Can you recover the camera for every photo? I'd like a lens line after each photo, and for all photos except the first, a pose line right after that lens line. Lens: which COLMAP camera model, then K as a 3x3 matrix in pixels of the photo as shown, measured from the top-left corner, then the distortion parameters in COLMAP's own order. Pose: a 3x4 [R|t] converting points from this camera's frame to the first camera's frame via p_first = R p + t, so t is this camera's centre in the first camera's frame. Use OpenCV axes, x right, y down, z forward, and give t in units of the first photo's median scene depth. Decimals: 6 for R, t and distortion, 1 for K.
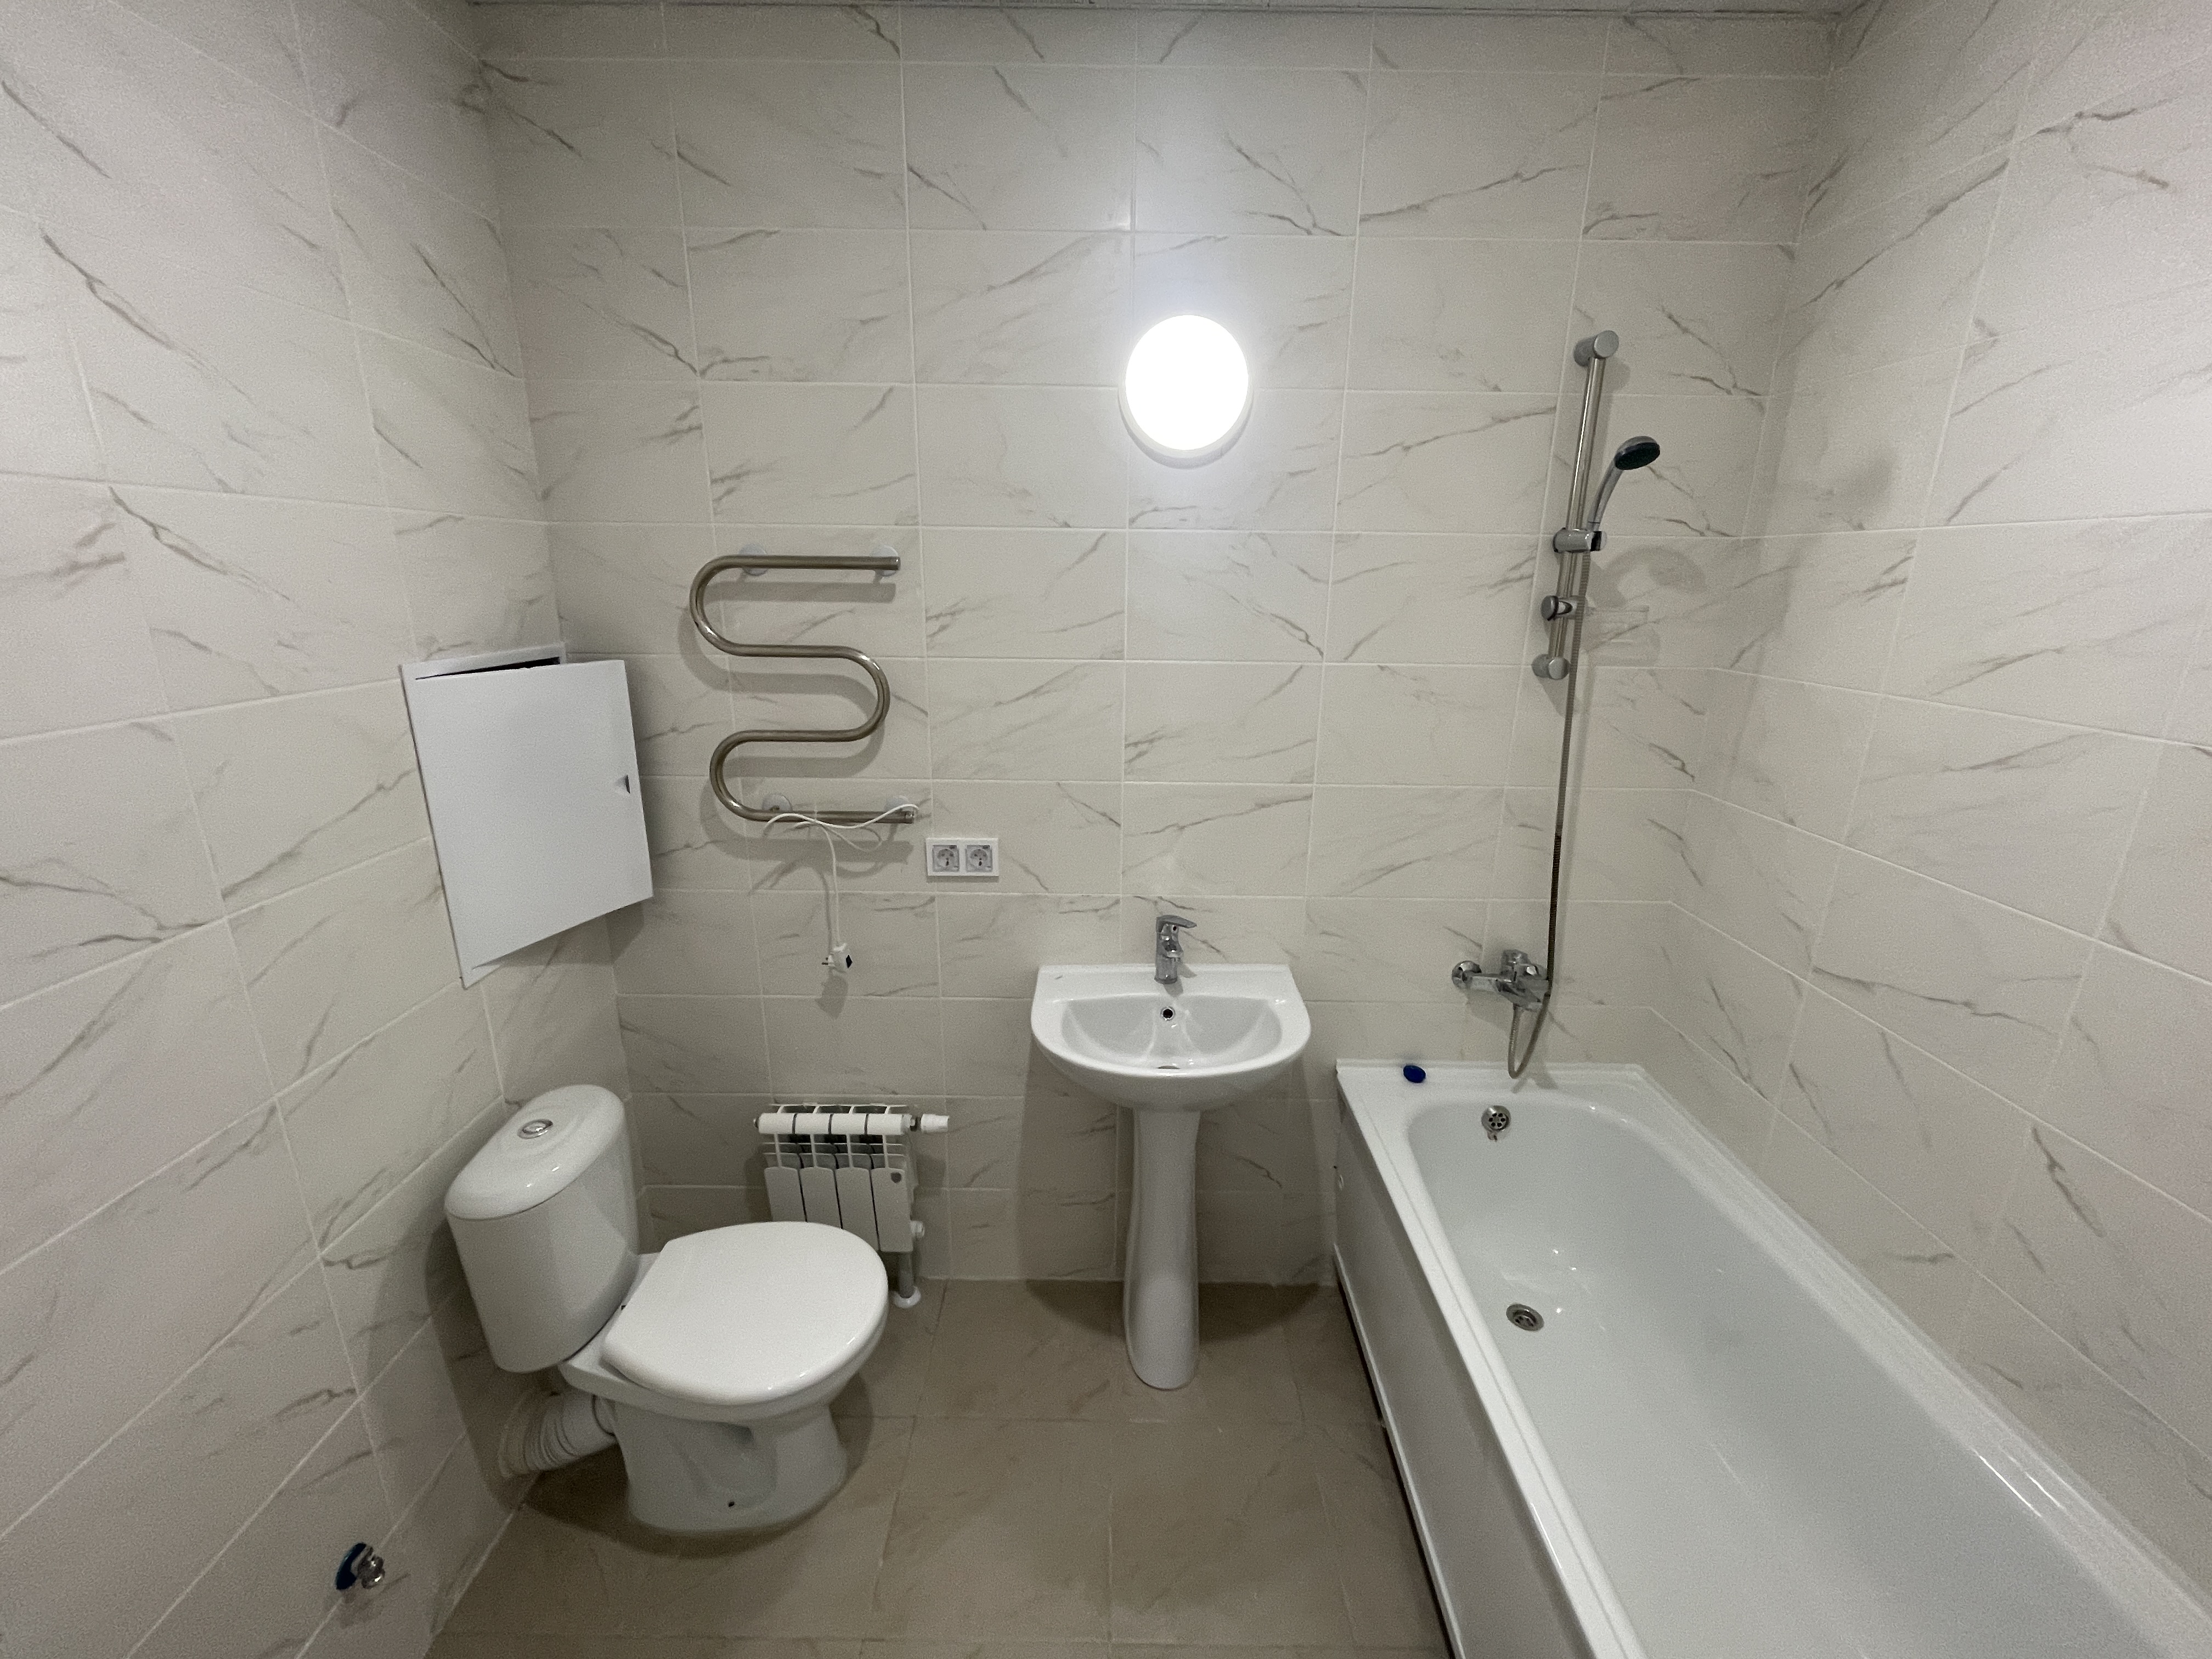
lens RADIAL K [[897.1, 0, 1101.6], [0, 897.1, 828.9], [0, 0, 1]] dist [-0.001981, 0.000394]
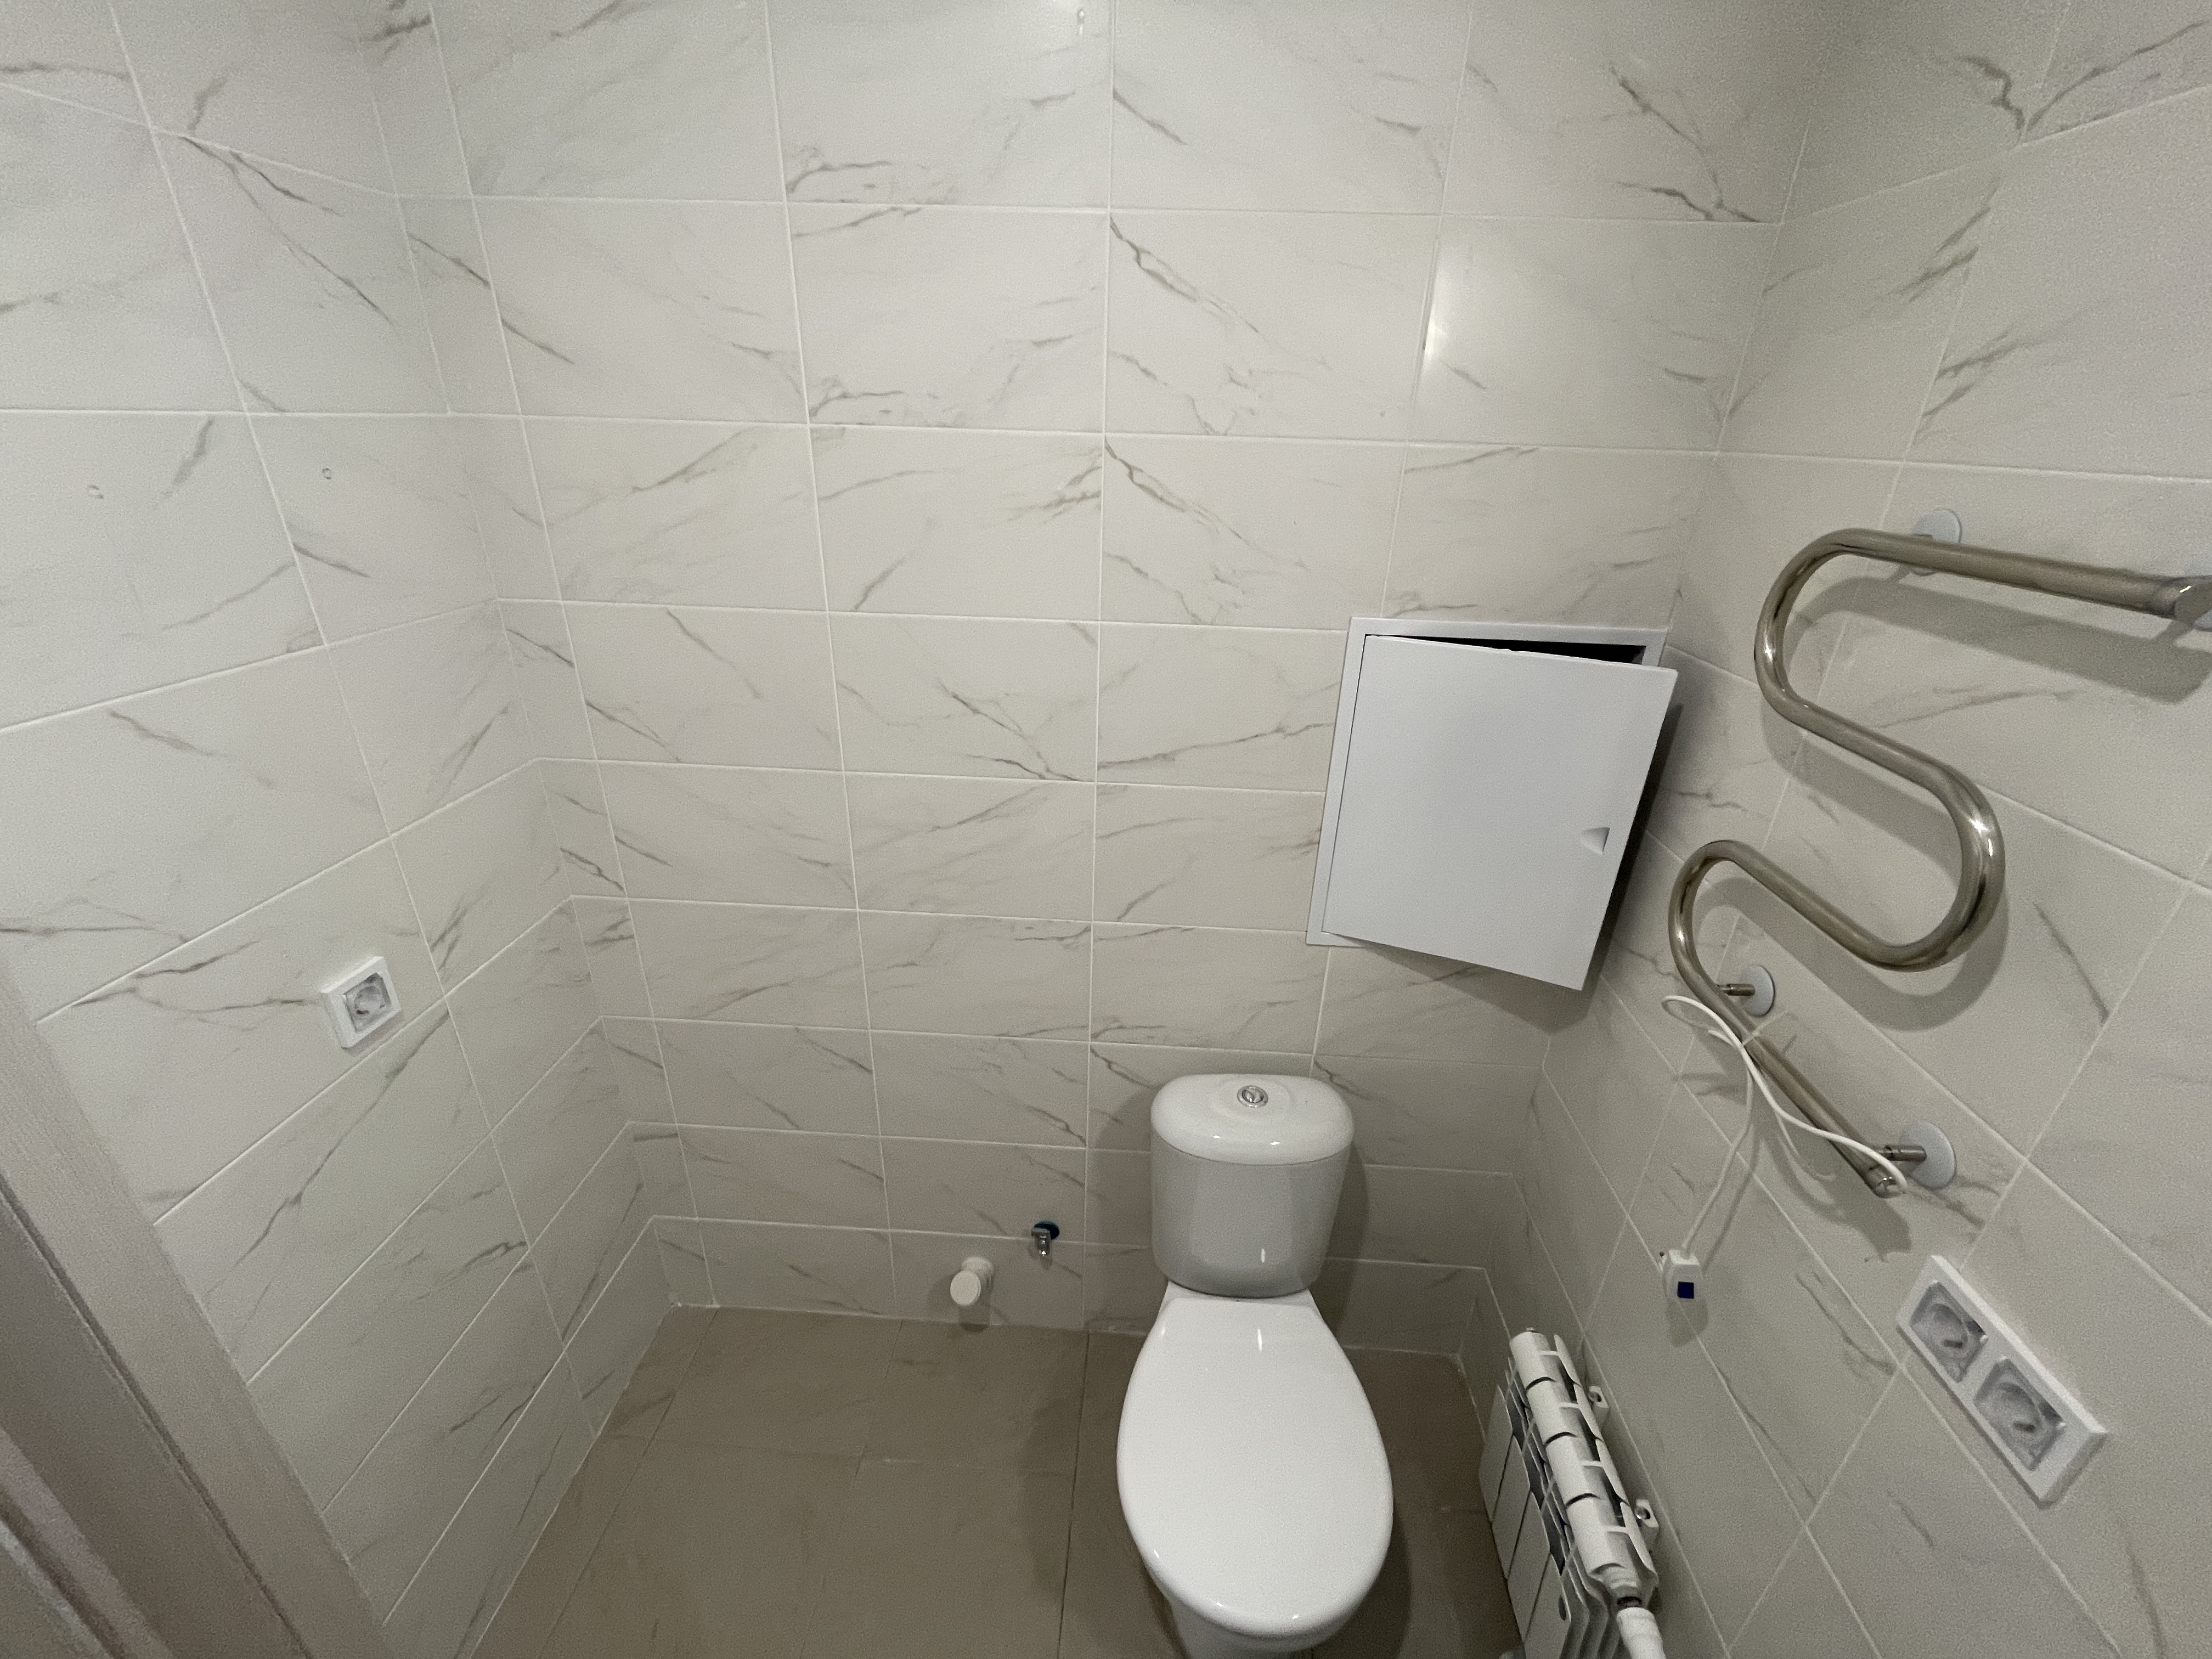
lens RADIAL K [[897.1, 0, 1087.0], [0, 897.1, 831.0], [0, 0, 1]] dist [-0.001981, 0.000394]
pose [[-0.058600, 0.406197, -0.911905, 0.151857], [-0.300900, 0.863804, 0.404107, -0.252719], [0.951854, 0.298073, 0.071605, 0.657164]]
